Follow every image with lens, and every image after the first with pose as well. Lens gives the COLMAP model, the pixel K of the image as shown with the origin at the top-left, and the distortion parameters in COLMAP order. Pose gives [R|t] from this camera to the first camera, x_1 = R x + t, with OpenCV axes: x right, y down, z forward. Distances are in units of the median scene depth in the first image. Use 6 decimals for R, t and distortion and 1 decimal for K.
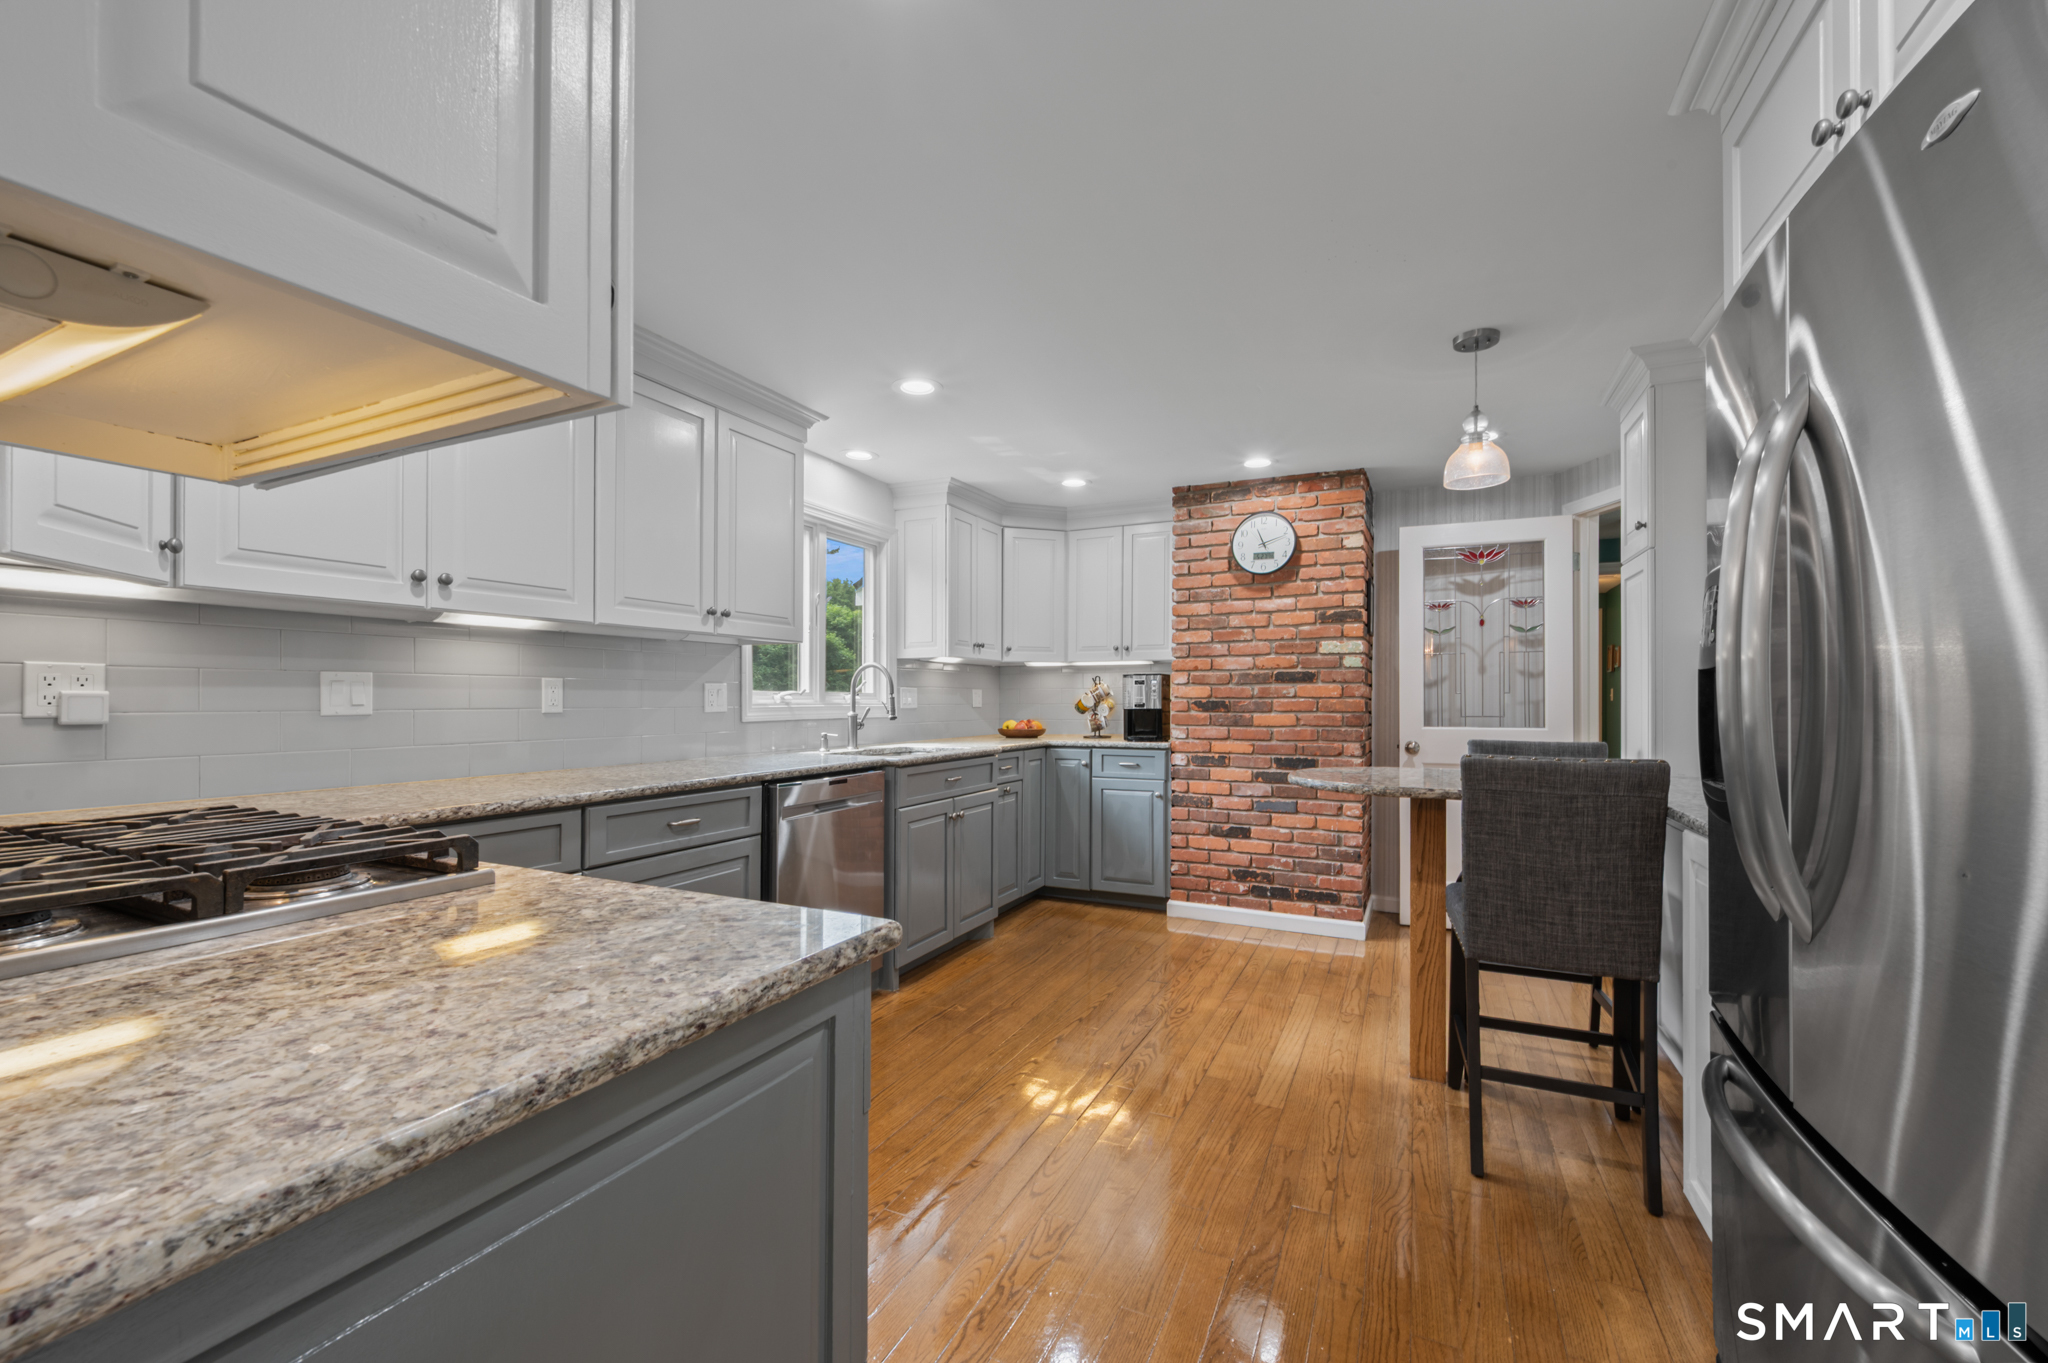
lens RADIAL K [[827.9, 0, 1024.0], [0, 827.9, 681.5], [0, 0, 1]] dist [-0.000226, -0.000040]
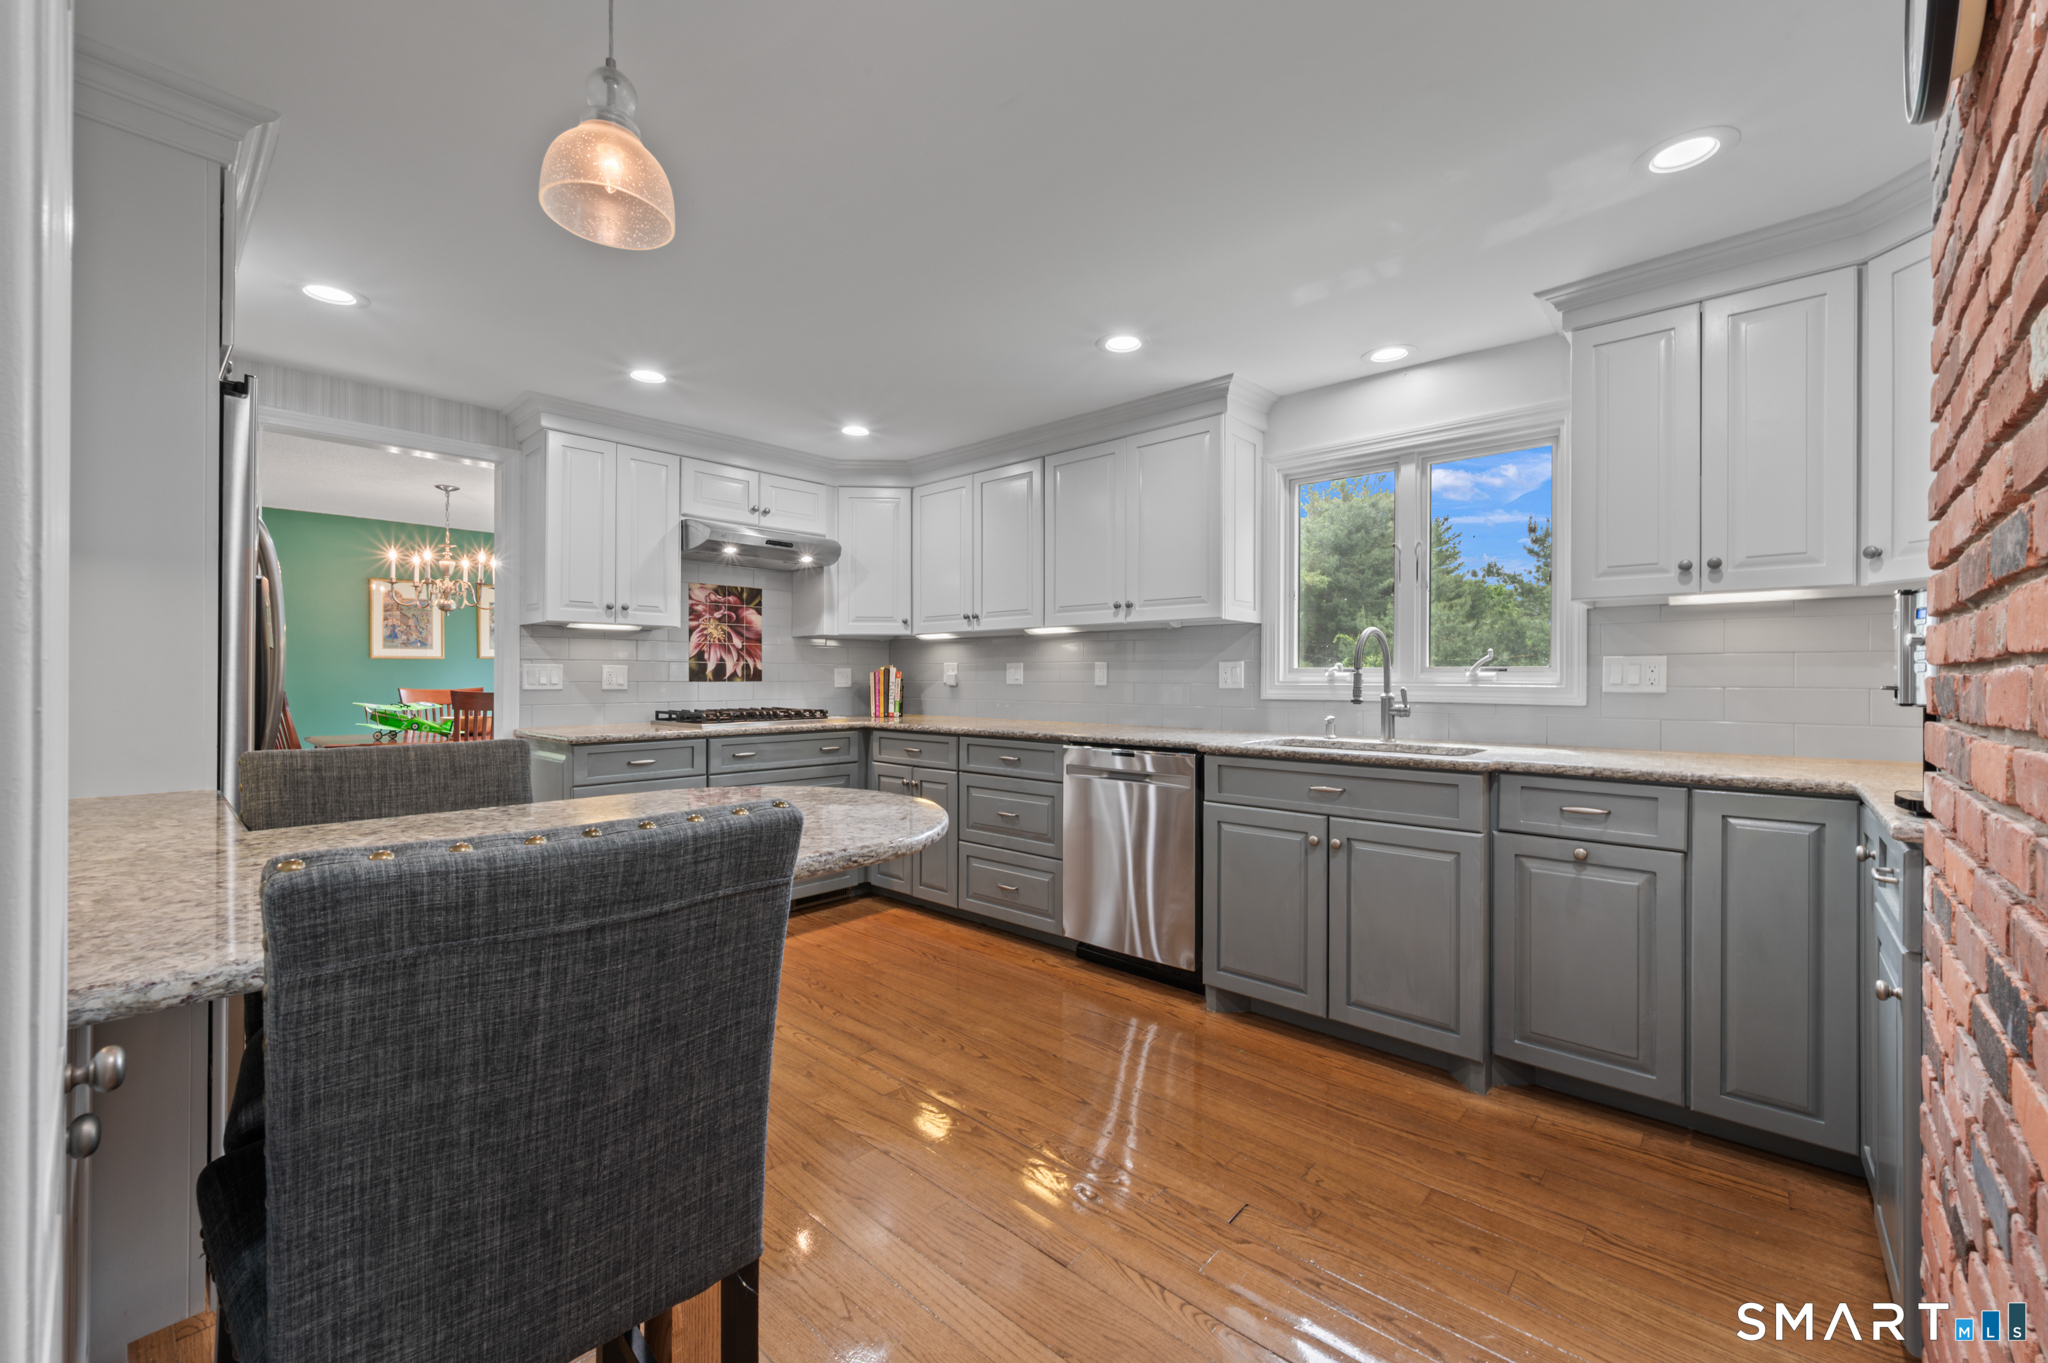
lens RADIAL K [[827.9, 0, 1024.0], [0, 827.9, 681.5], [0, 0, 1]] dist [-0.000226, -0.000040]
pose [[-0.290349, -0.003483, -0.956914, 0.758630], [0.012249, 0.999898, -0.007356, 0.033530], [0.956842, -0.013857, -0.290277, 1.106555]]
